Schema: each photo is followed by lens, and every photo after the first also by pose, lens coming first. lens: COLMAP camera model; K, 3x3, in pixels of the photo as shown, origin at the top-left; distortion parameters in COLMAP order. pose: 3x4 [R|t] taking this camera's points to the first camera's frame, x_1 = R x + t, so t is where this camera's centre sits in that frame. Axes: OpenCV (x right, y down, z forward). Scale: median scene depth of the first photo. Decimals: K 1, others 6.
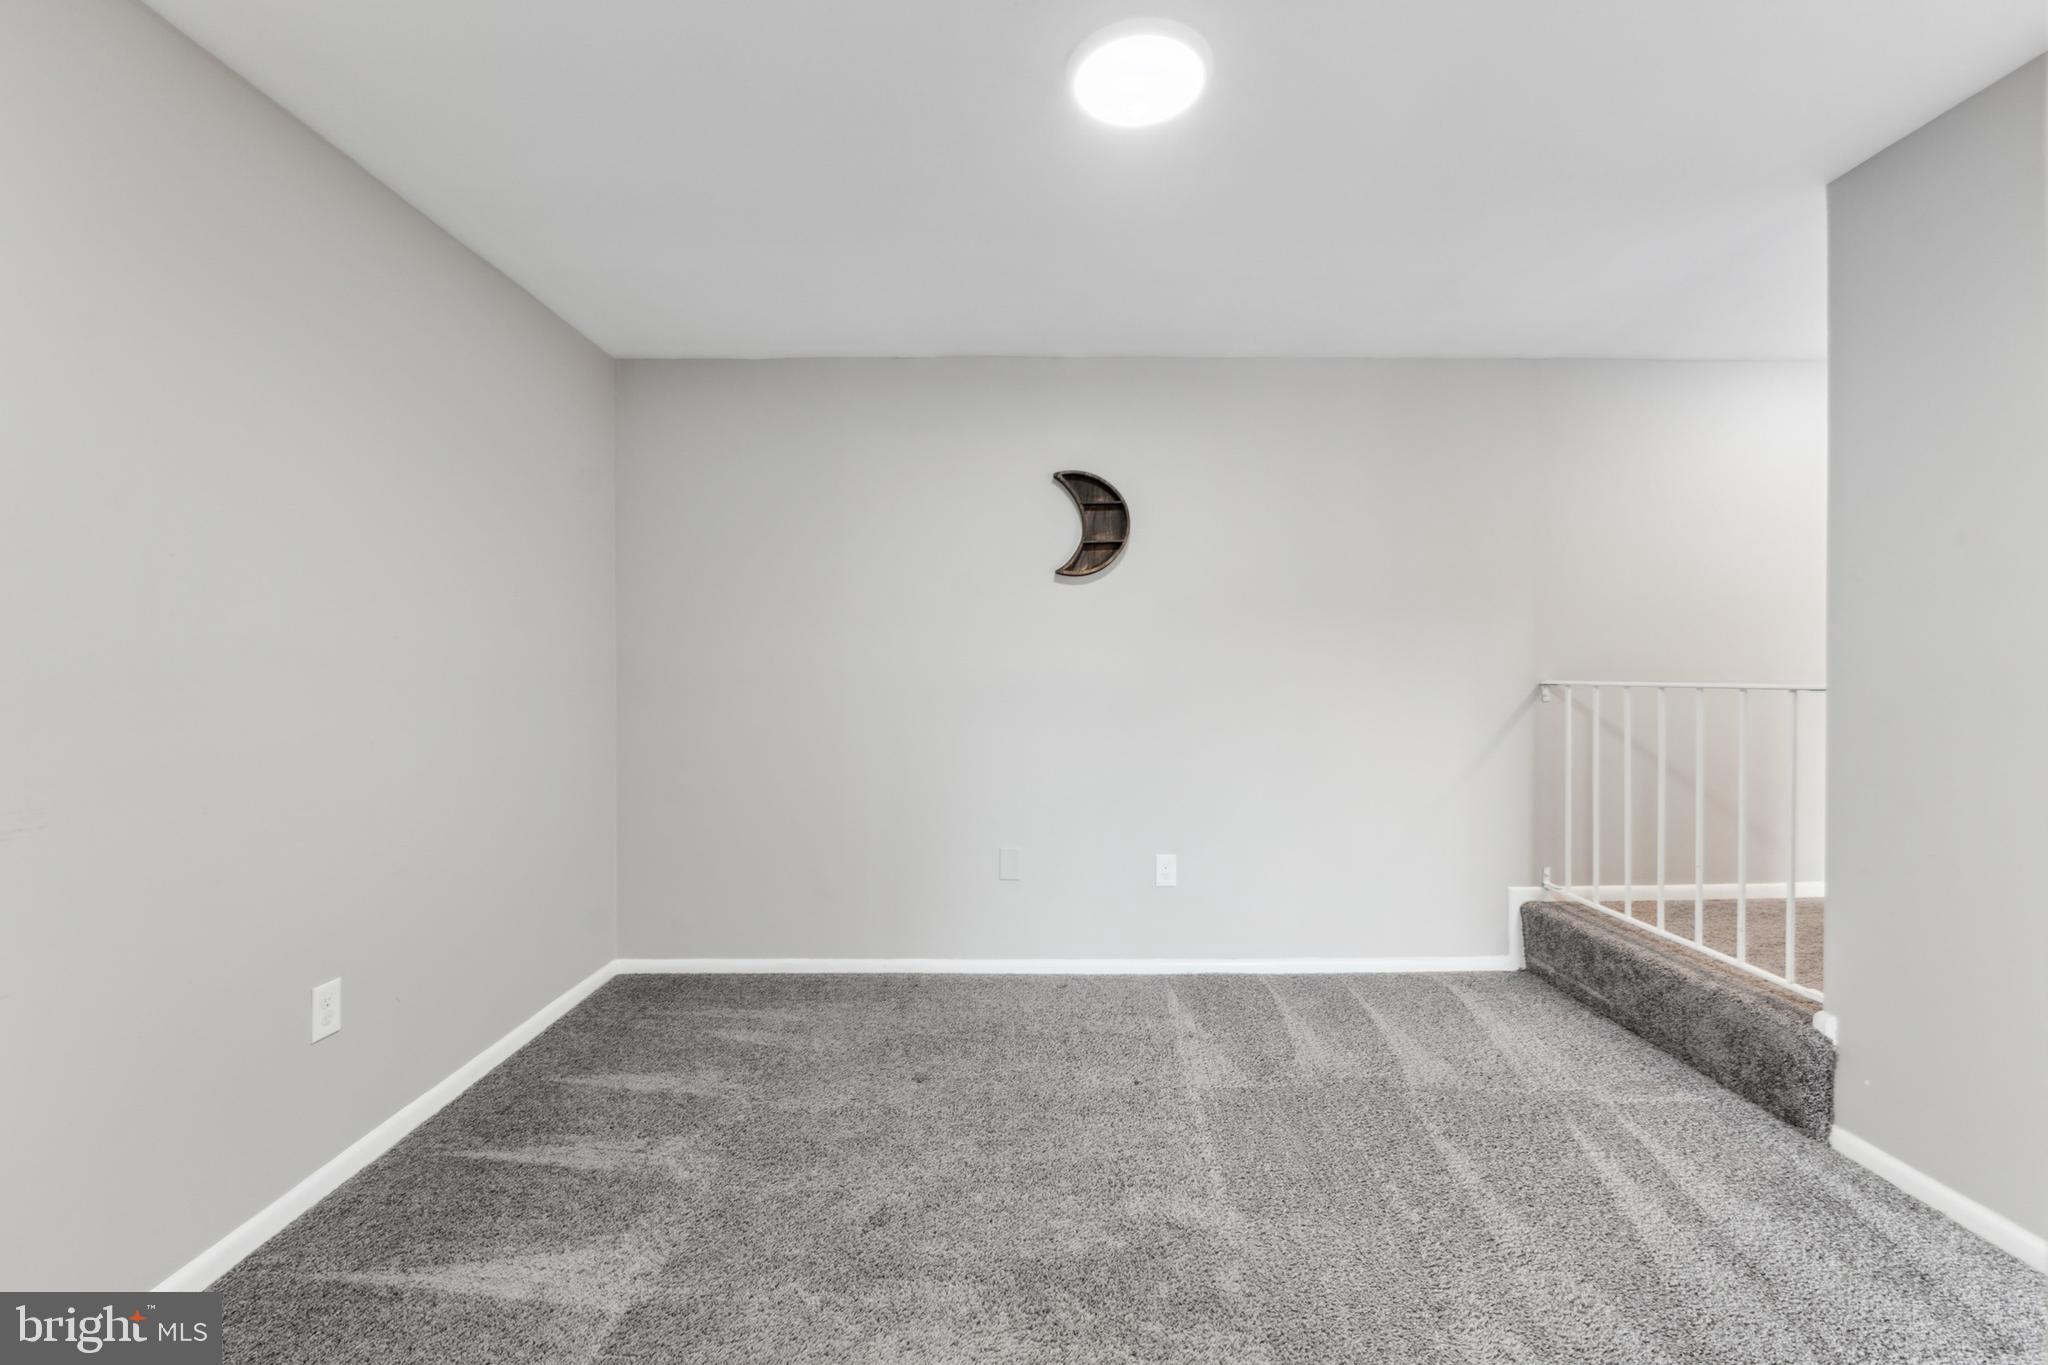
lens RADIAL K [[858.7, 0, 997.4], [0, 858.7, 665.3], [0, 0, 1]] dist [-0.013530, -0.000542]
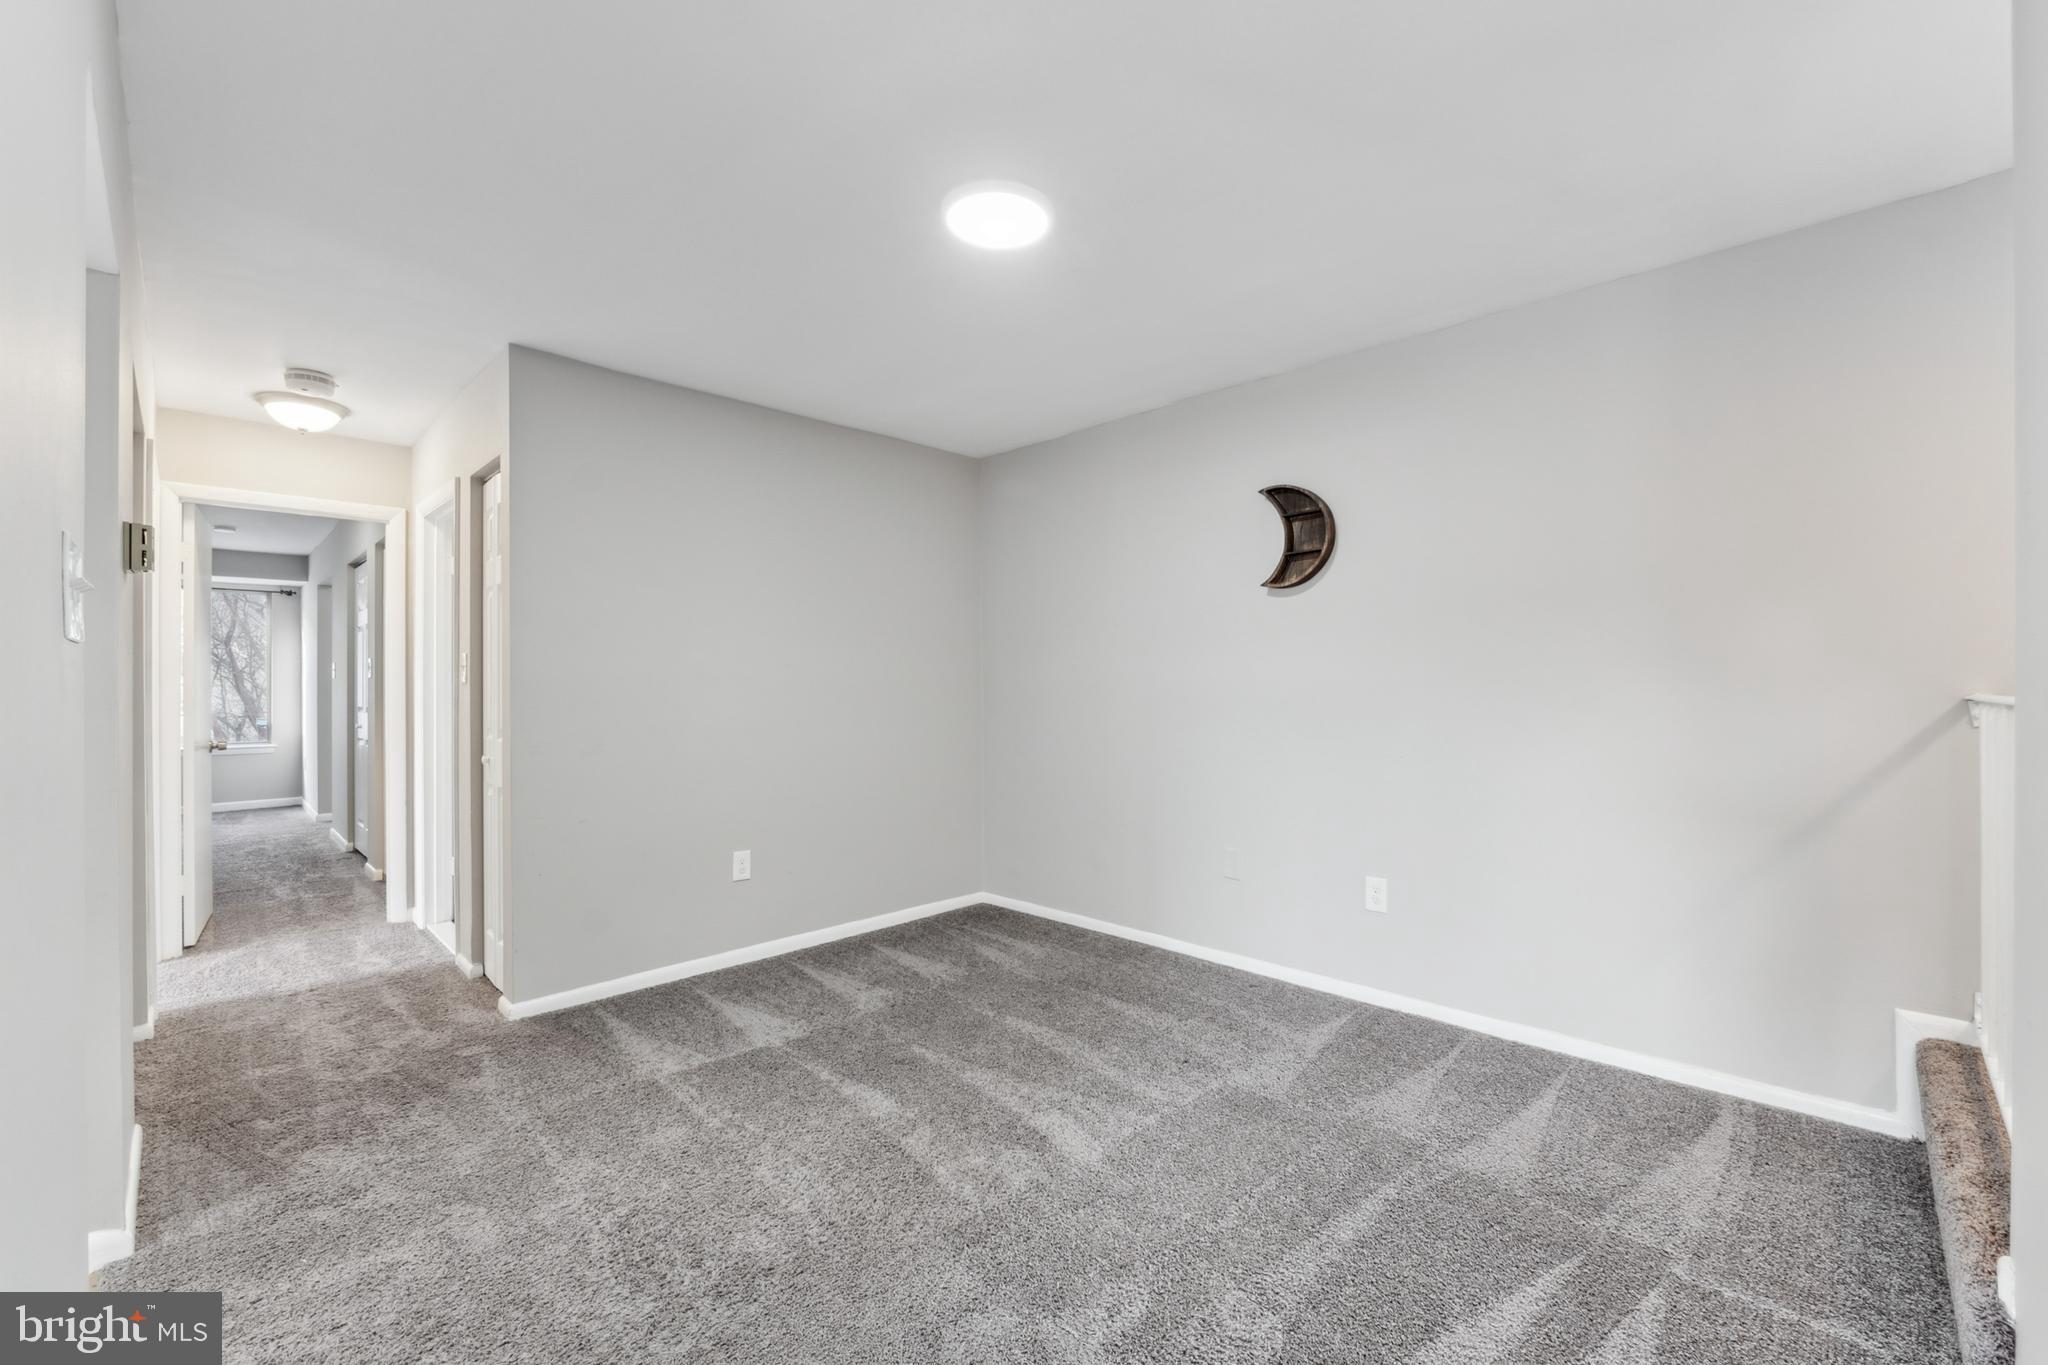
lens RADIAL K [[853.3, 0, 1024.0], [0, 853.3, 682.5], [0, 0, 1]] dist [-0.011413, -0.000174]
pose [[0.704472, -0.005434, -0.709711, 0.632958], [0.008136, 0.999967, 0.000419, 0.004619], [0.709685, -0.006069, 0.704493, 0.079842]]
